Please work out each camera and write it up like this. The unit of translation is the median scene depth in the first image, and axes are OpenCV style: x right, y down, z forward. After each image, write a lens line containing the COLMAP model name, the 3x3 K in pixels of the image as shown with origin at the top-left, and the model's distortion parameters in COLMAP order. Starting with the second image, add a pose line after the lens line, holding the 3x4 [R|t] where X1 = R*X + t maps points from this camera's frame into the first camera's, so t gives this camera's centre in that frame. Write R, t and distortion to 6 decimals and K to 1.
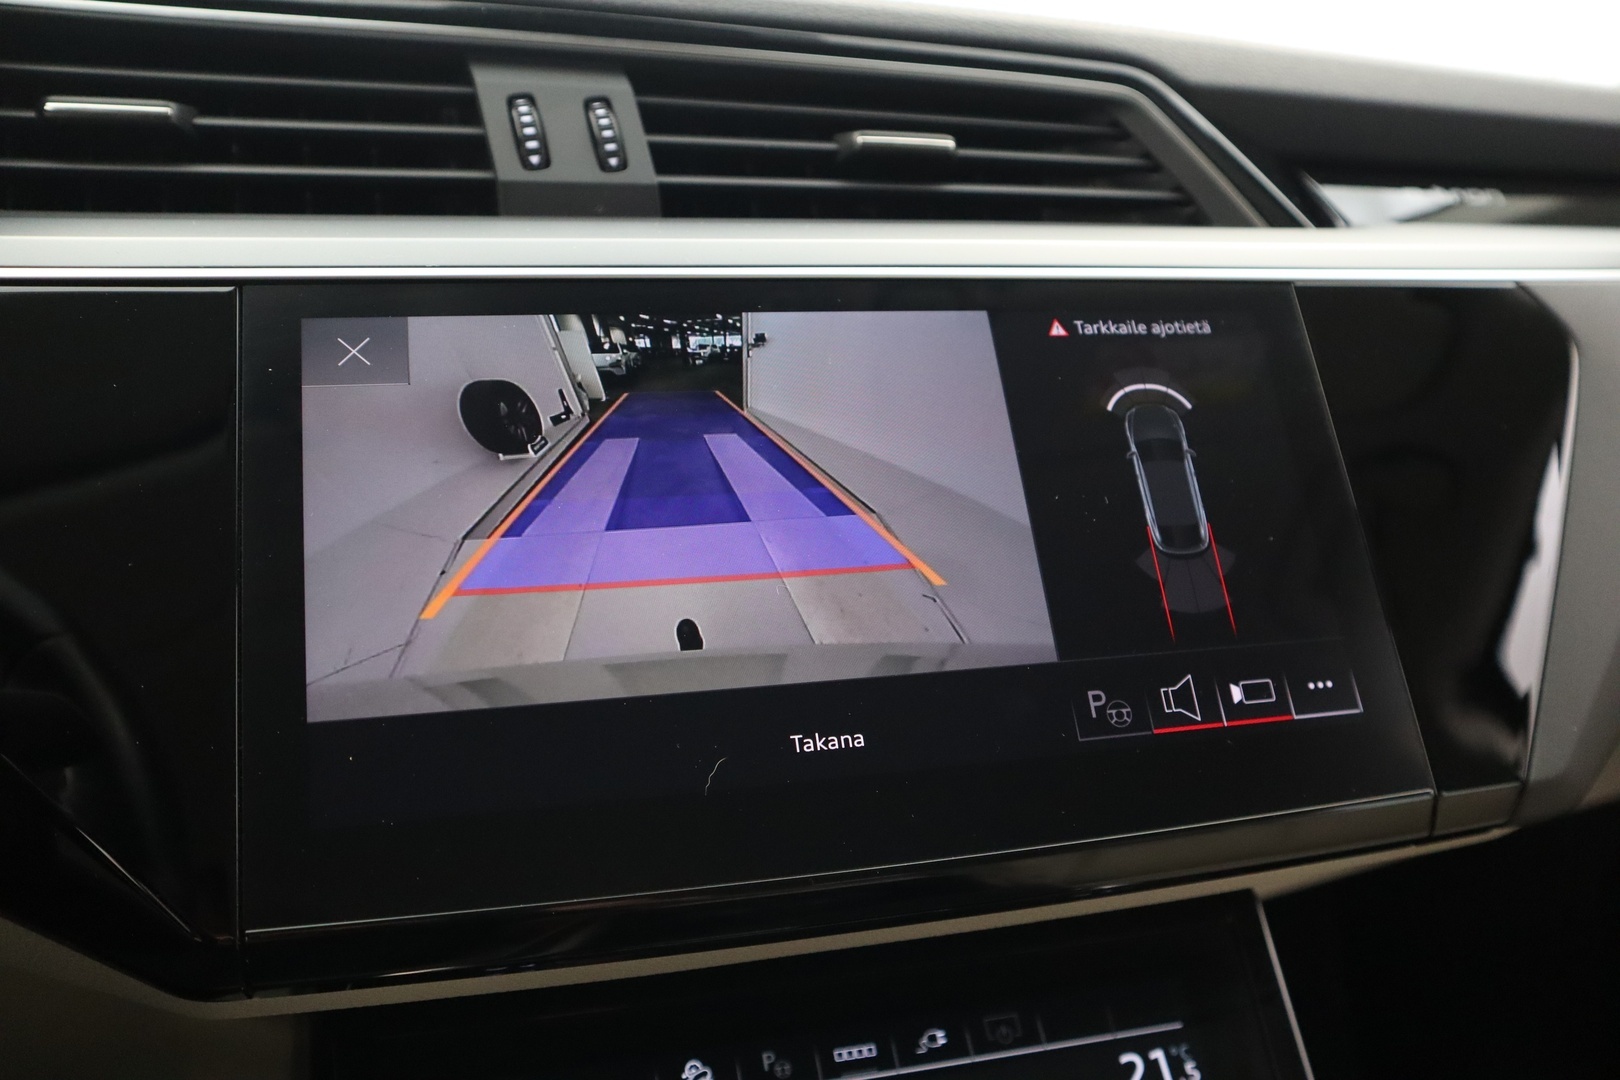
lens RADIAL K [[1372.2, 0, 803.8], [0, 1372.2, 546.4], [0, 0, 1]] dist [-0.014679, 0.006148]
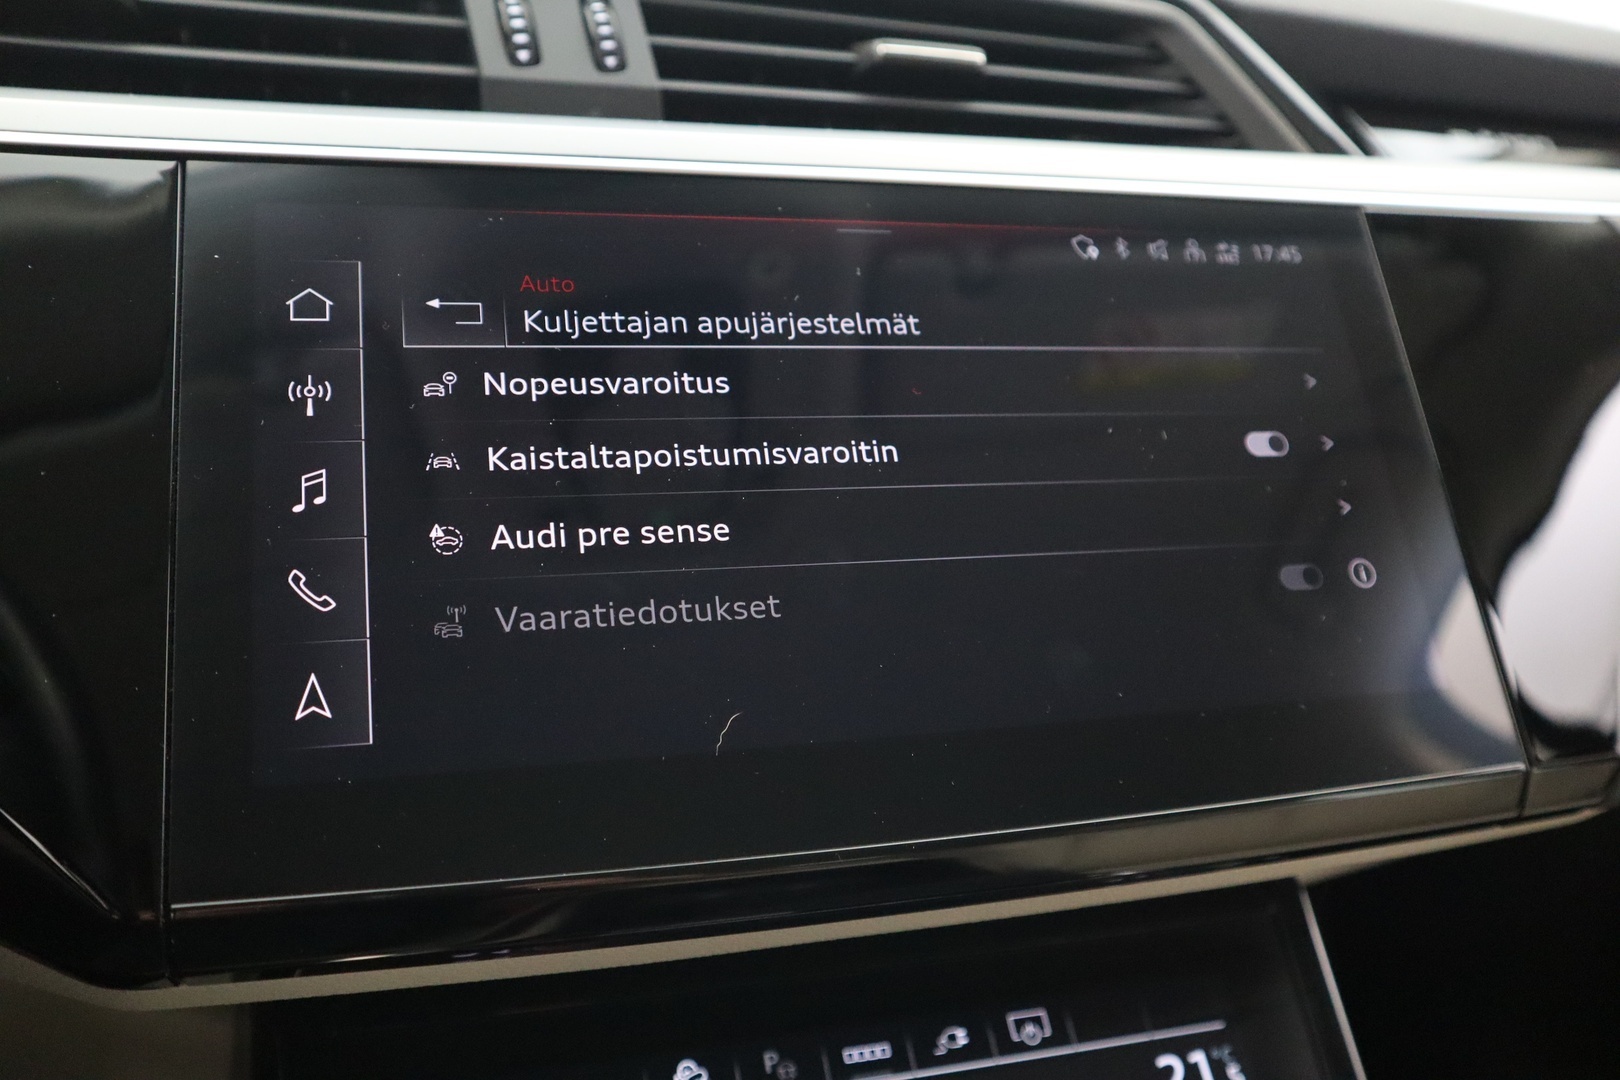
lens RADIAL K [[1371.6, 0, 810.0], [0, 1371.6, 540.0], [0, 0, 1]] dist [-0.002450, -0.000182]
pose [[0.999464, 0.016304, 0.028392, -0.029031], [-0.016236, 0.999865, -0.002633, 0.034679], [-0.028431, 0.002171, 0.999593, 0.097402]]
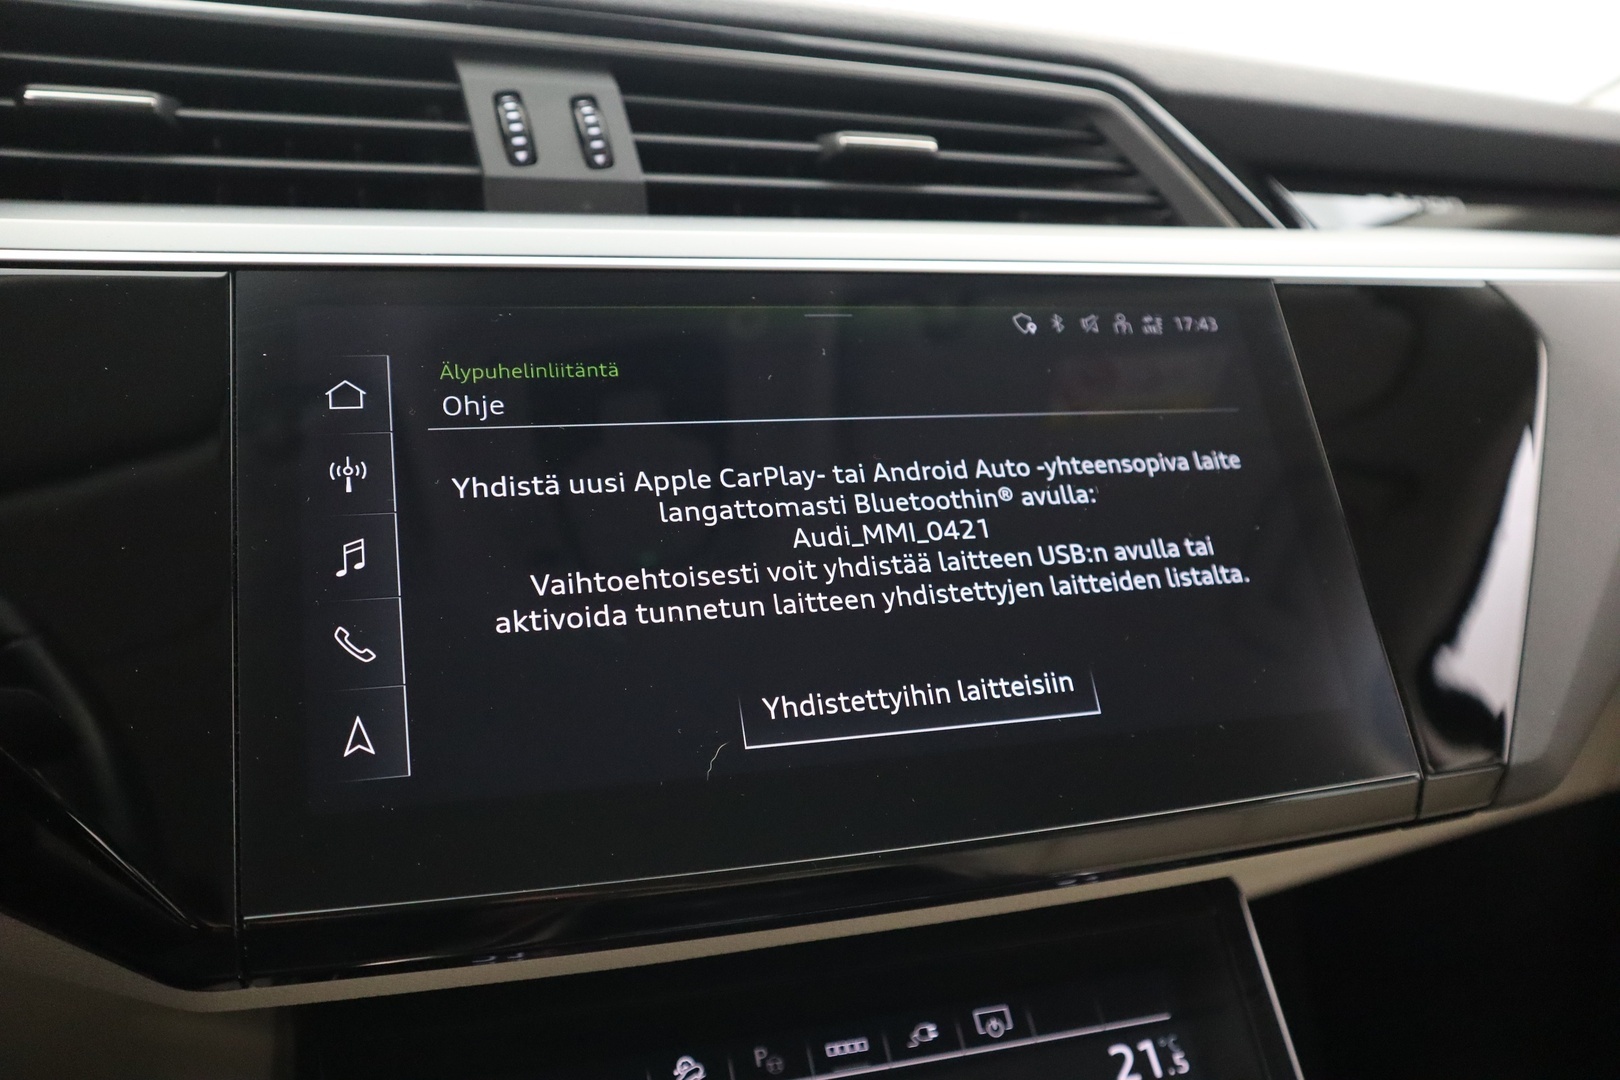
lens RADIAL K [[1372.2, 0, 804.2], [0, 1372.2, 544.4], [0, 0, 1]] dist [-0.010985, 0.011073]
pose [[0.999335, -0.002811, 0.036344, -0.027190], [0.003561, 0.999782, -0.020573, 0.022861], [-0.036278, 0.020689, 0.999128, -0.002234]]
